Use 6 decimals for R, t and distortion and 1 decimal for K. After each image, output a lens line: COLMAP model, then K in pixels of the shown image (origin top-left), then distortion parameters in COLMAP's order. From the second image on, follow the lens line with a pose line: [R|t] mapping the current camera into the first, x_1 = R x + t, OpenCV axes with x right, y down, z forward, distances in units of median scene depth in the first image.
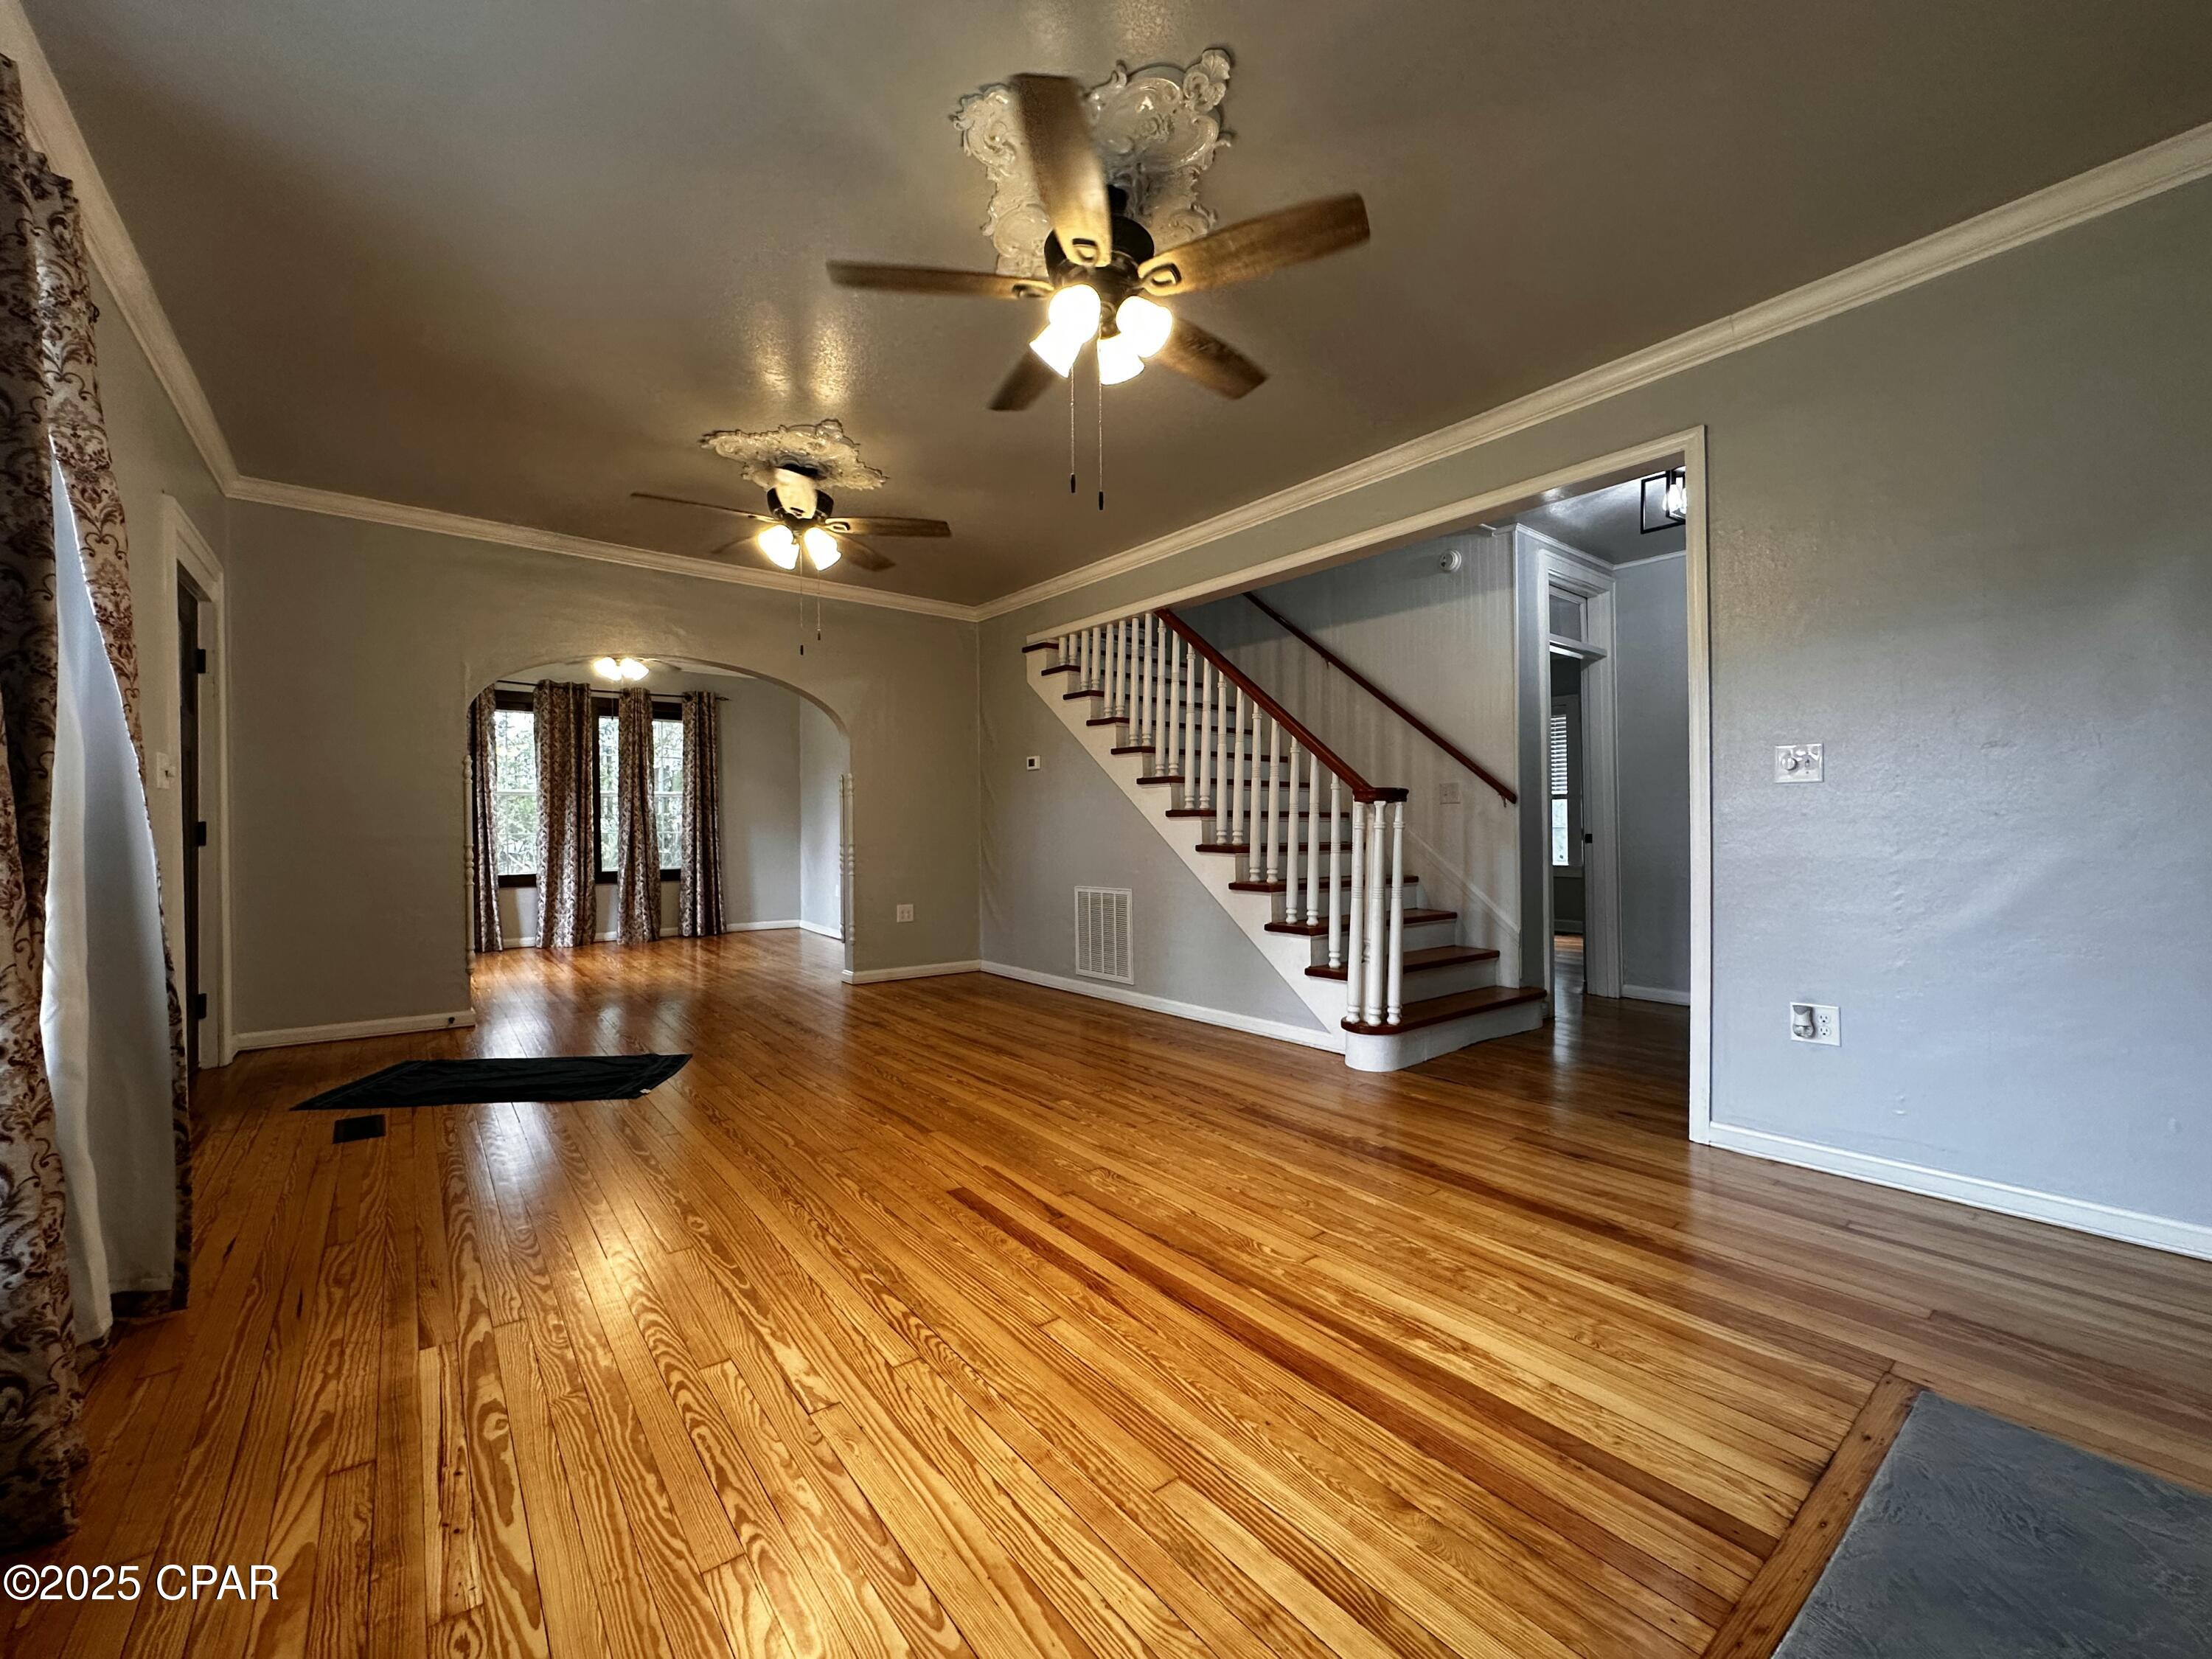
lens RADIAL K [[880.9, 0, 1097.6], [0, 880.9, 826.6], [0, 0, 1]] dist [-0.003946, -0.000268]
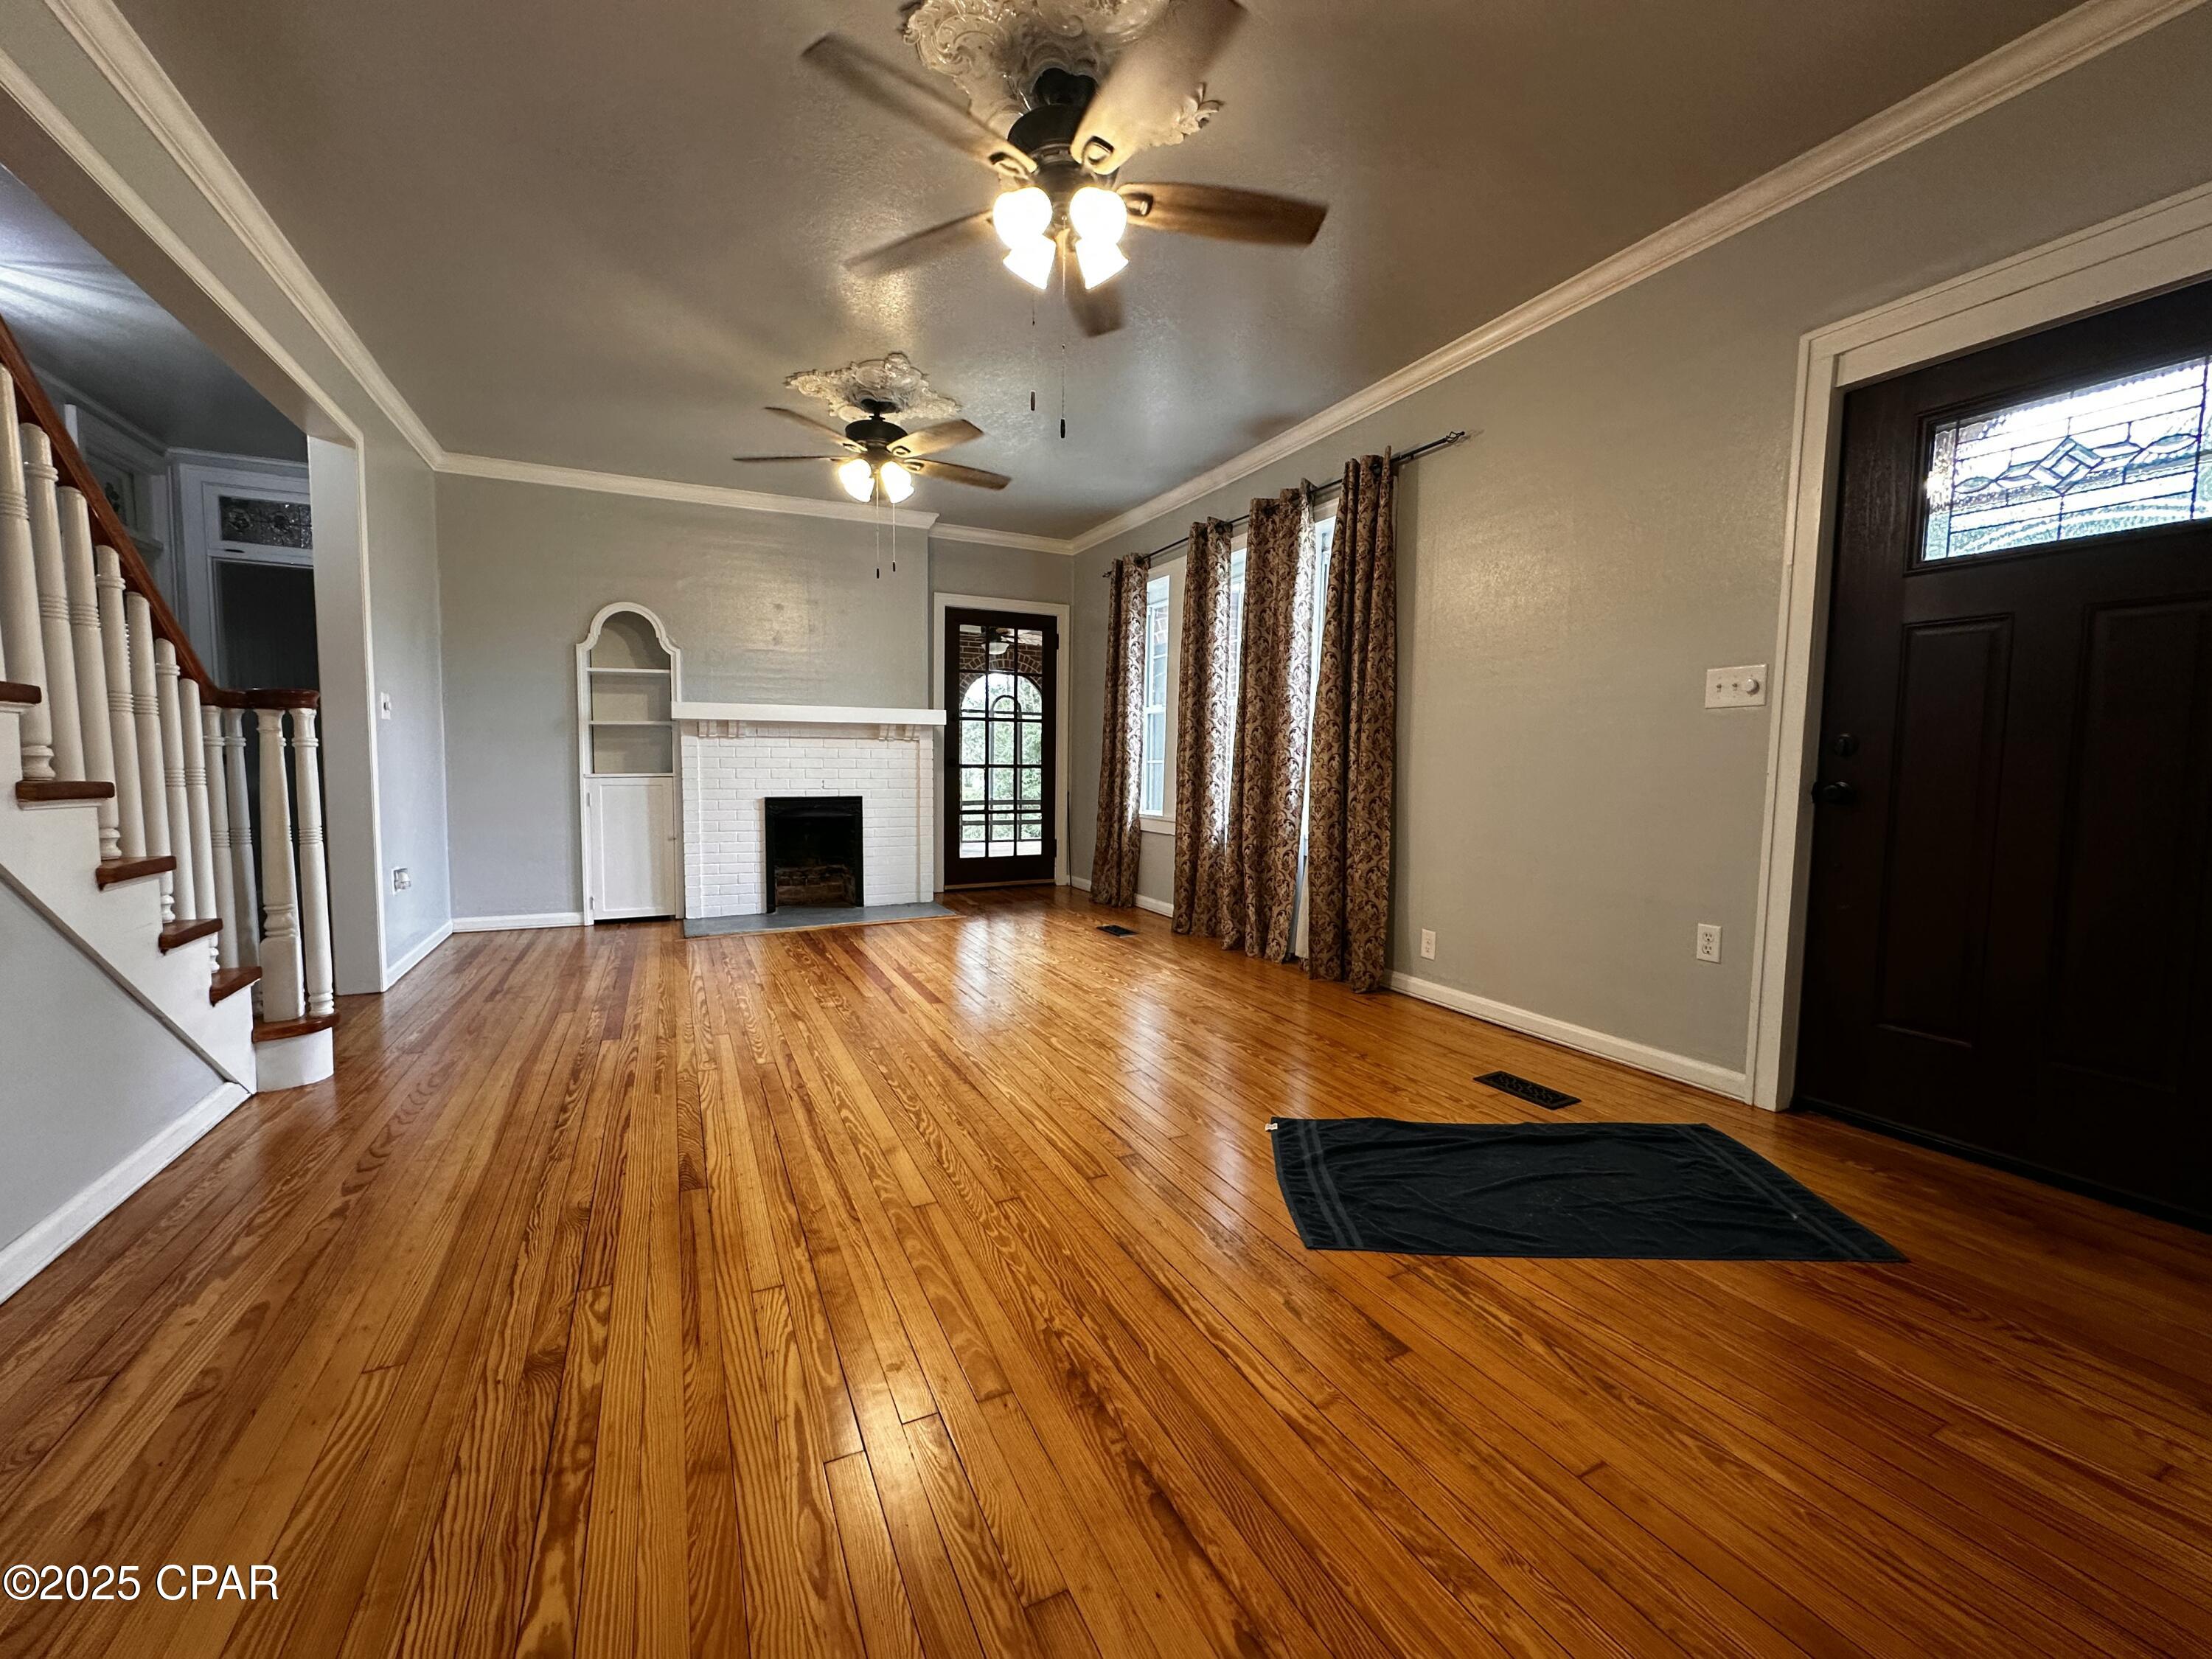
lens RADIAL K [[880.9, 0, 1096.5], [0, 880.9, 831.8], [0, 0, 1]] dist [-0.003946, -0.000268]
pose [[-0.976746, -0.020530, 0.213416, -0.552268], [-0.004163, 0.997033, 0.076856, 0.015633], [-0.214361, 0.074181, -0.973934, 1.786241]]
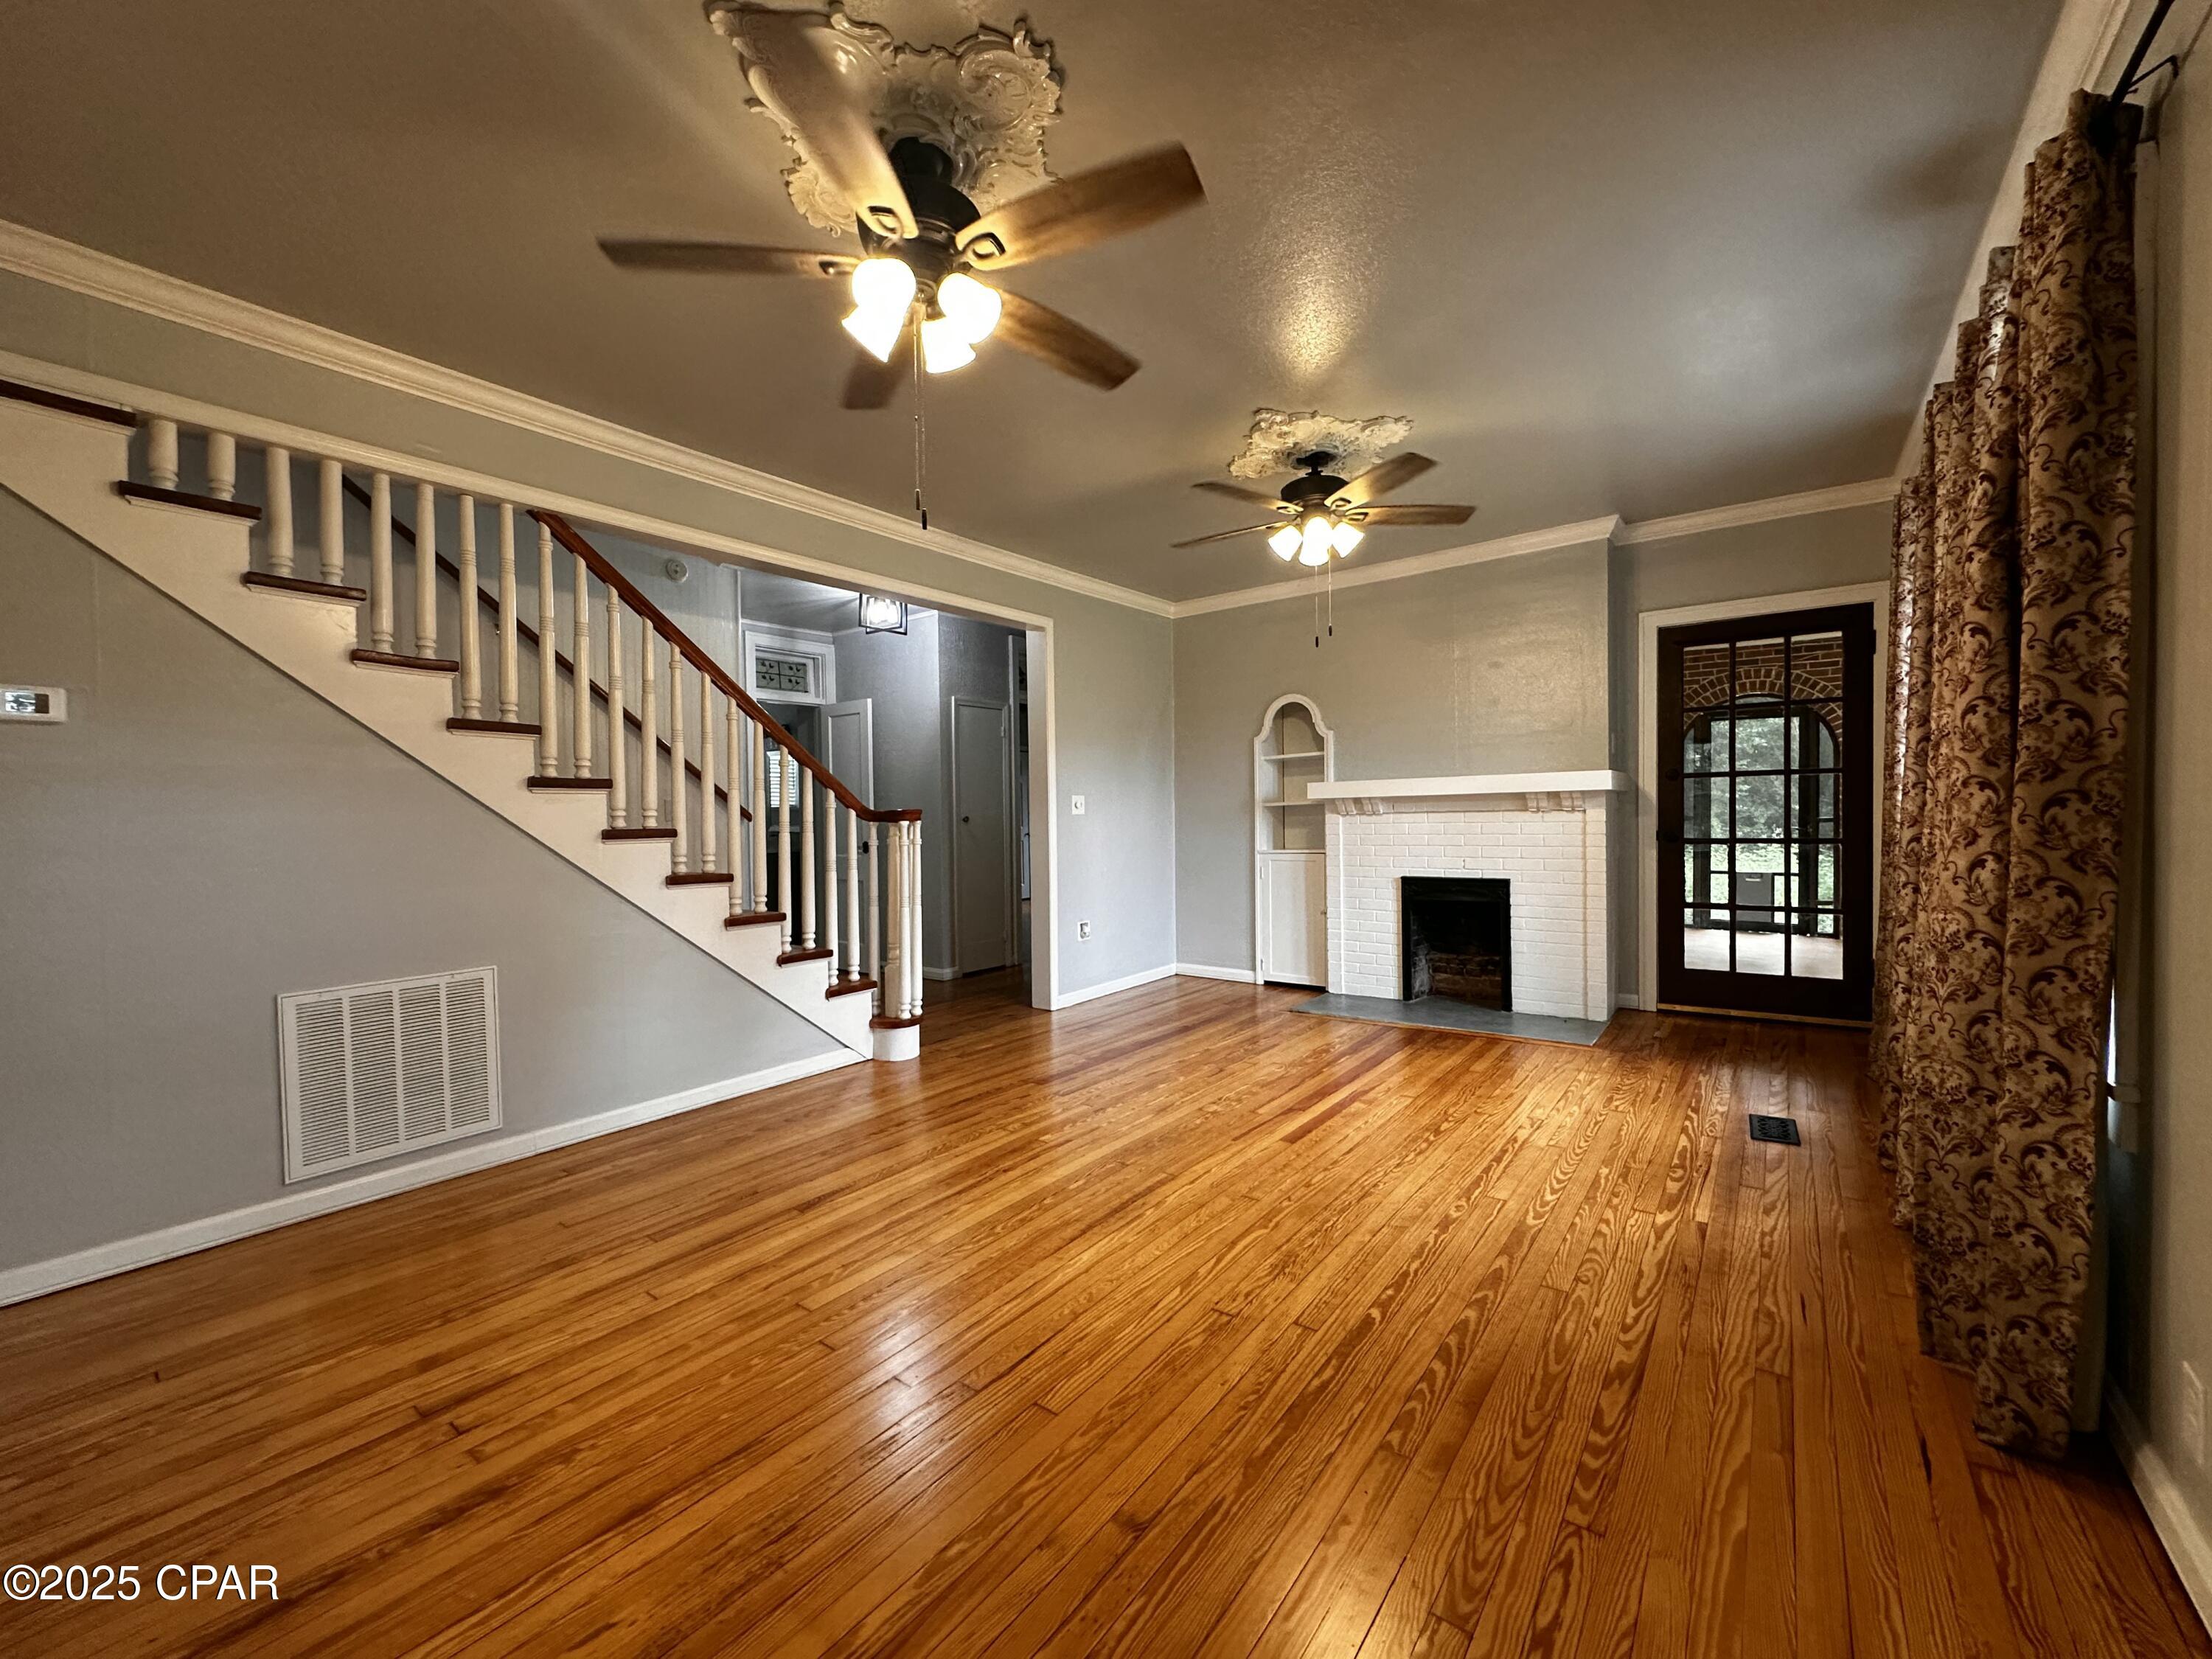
lens RADIAL K [[880.9, 0, 1113.9], [0, 880.9, 834.0], [0, 0, 1]] dist [-0.003946, -0.000268]
pose [[-0.249256, -0.009988, 0.968386, -0.980030], [0.017568, 0.999736, 0.014833, -0.027083], [-0.968278, 0.020710, -0.249015, 1.170232]]
